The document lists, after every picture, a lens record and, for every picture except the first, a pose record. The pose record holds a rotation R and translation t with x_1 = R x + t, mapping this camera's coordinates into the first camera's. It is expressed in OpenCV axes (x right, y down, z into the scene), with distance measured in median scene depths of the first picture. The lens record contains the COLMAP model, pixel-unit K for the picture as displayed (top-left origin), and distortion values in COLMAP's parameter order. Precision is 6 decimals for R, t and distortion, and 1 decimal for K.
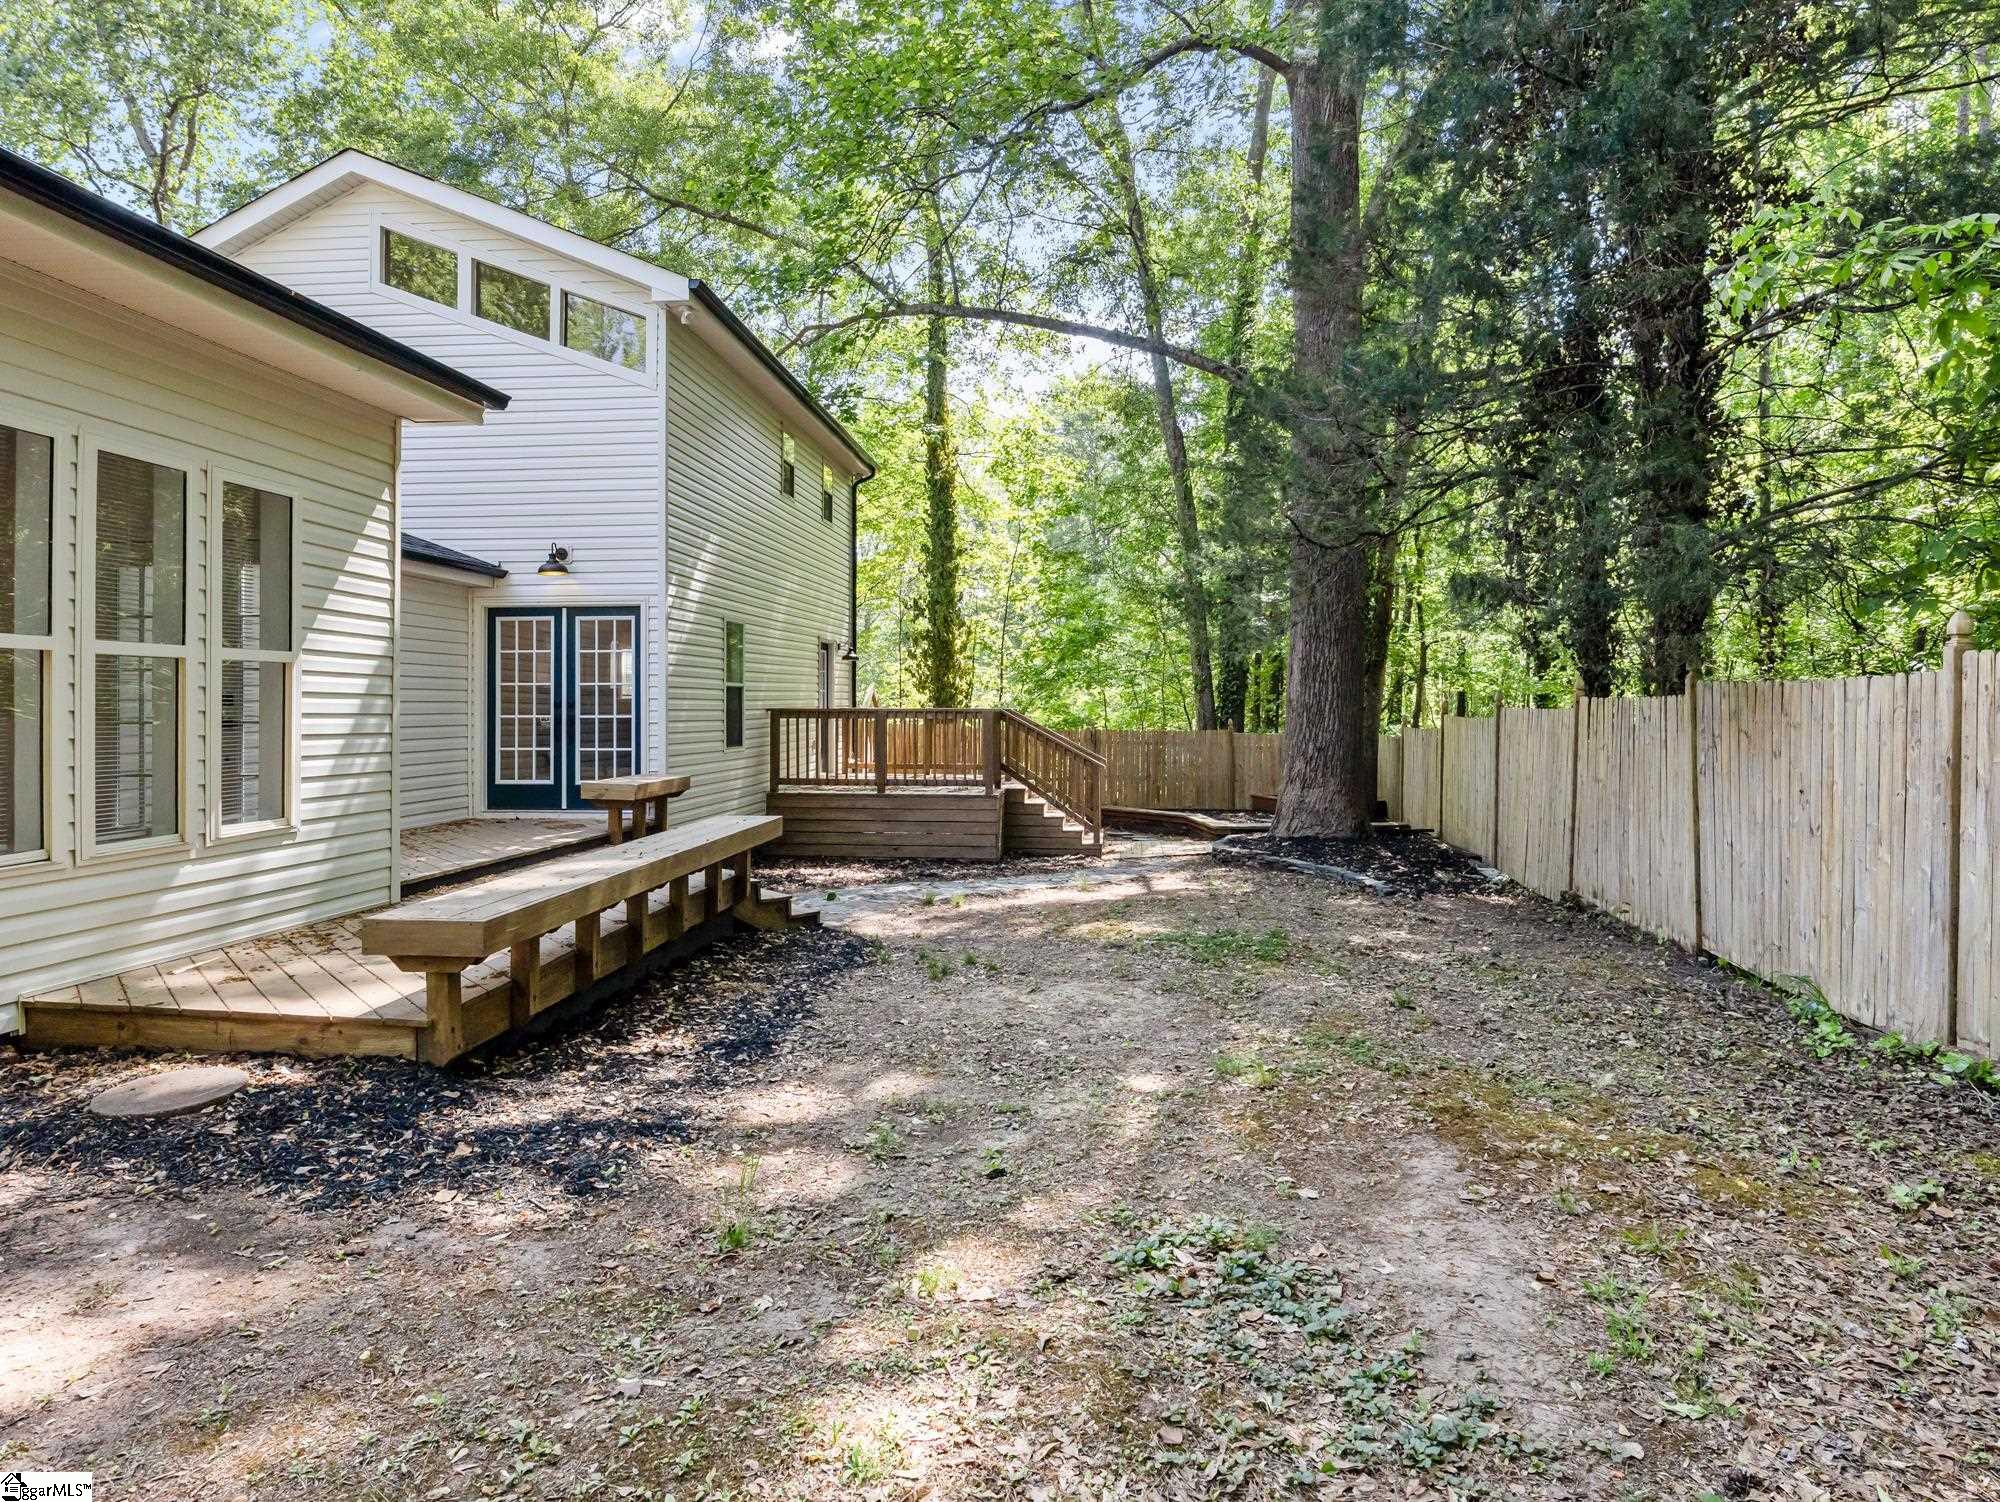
lens RADIAL K [[1130.2, 0, 1011.8], [0, 1130.2, 706.0], [0, 0, 1]] dist [-0.010555, 0.002640]
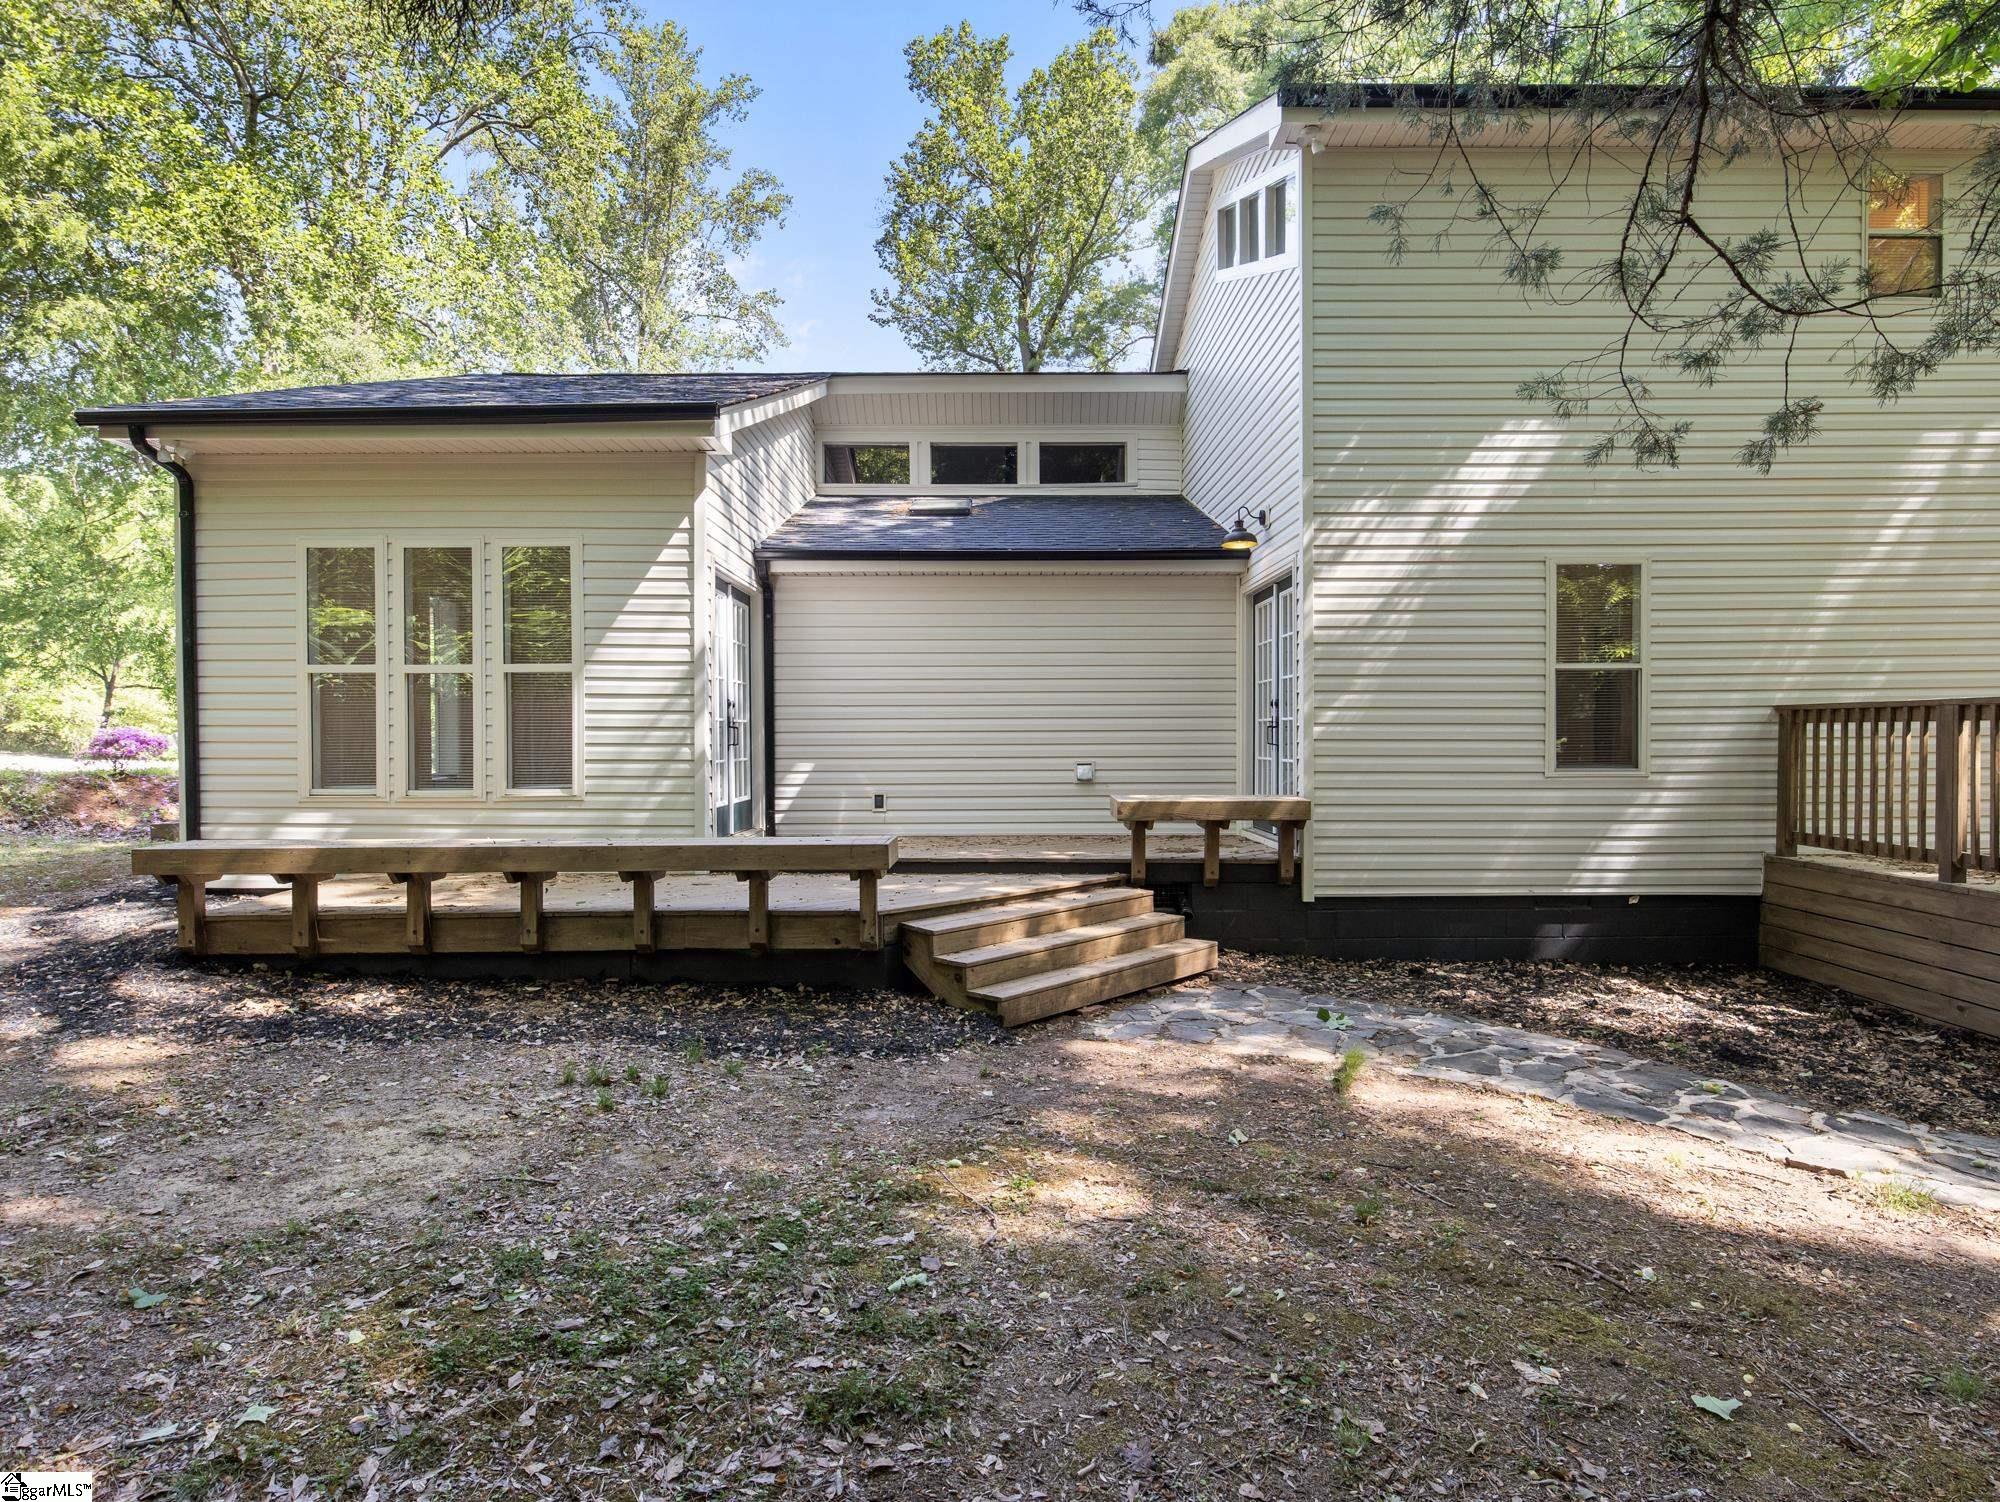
lens RADIAL K [[1130.2, 0, 997.1], [0, 1130.2, 755.6], [0, 0, 1]] dist [-0.010555, 0.002640]
pose [[0.094740, 0.012408, -0.995425, 0.657260], [0.002524, 0.999916, 0.012704, 0.040388], [0.995499, -0.003716, 0.094701, 1.236858]]
